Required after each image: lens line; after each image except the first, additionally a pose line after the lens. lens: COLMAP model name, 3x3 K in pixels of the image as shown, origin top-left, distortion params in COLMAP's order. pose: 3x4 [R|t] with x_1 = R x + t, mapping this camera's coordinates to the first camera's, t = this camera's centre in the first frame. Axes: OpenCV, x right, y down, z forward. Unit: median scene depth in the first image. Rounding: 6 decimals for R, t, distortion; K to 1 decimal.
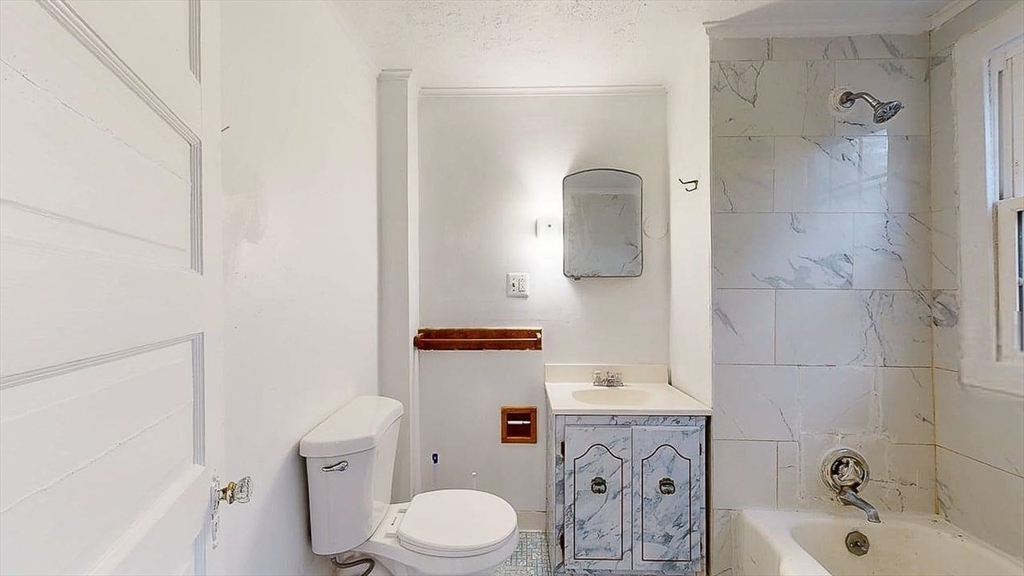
lens RADIAL K [[393.8, 0, 512.0], [0, 393.8, 288.0], [0, 0, 1]] dist [0.000467, 0.000012]
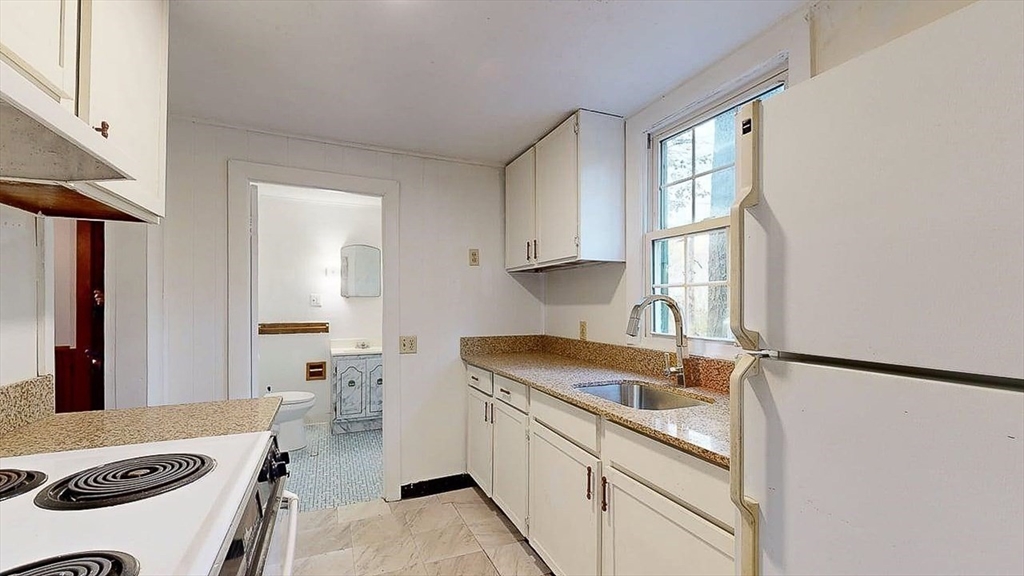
lens RADIAL K [[425.6, 0, 512.0], [0, 425.6, 302.2], [0, 0, 1]] dist [-0.000339, -0.000049]
pose [[0.906375, 0.005526, 0.422438, 0.004374], [-0.006843, 0.999975, 0.001600, -0.008651], [-0.422418, -0.004341, 0.906391, -1.400351]]
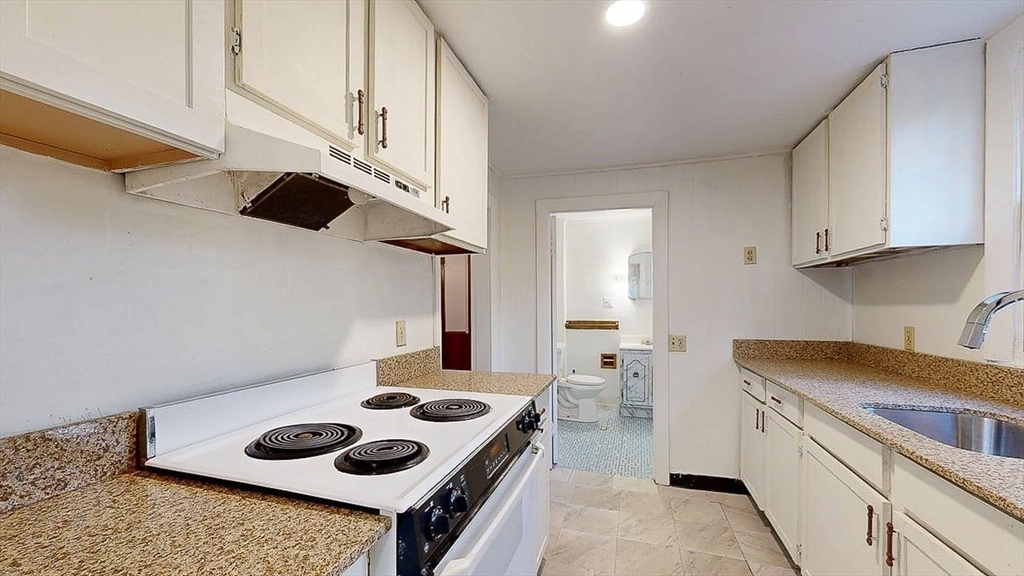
lens RADIAL K [[383.7, 0, 512.8], [0, 383.7, 310.6], [0, 0, 1]] dist [0.000308, 0.000003]
pose [[0.962346, 0.003447, -0.271805, 0.092870], [0.002328, 0.999778, 0.020921, -0.007985], [0.271817, -0.020766, 0.962125, -1.432669]]
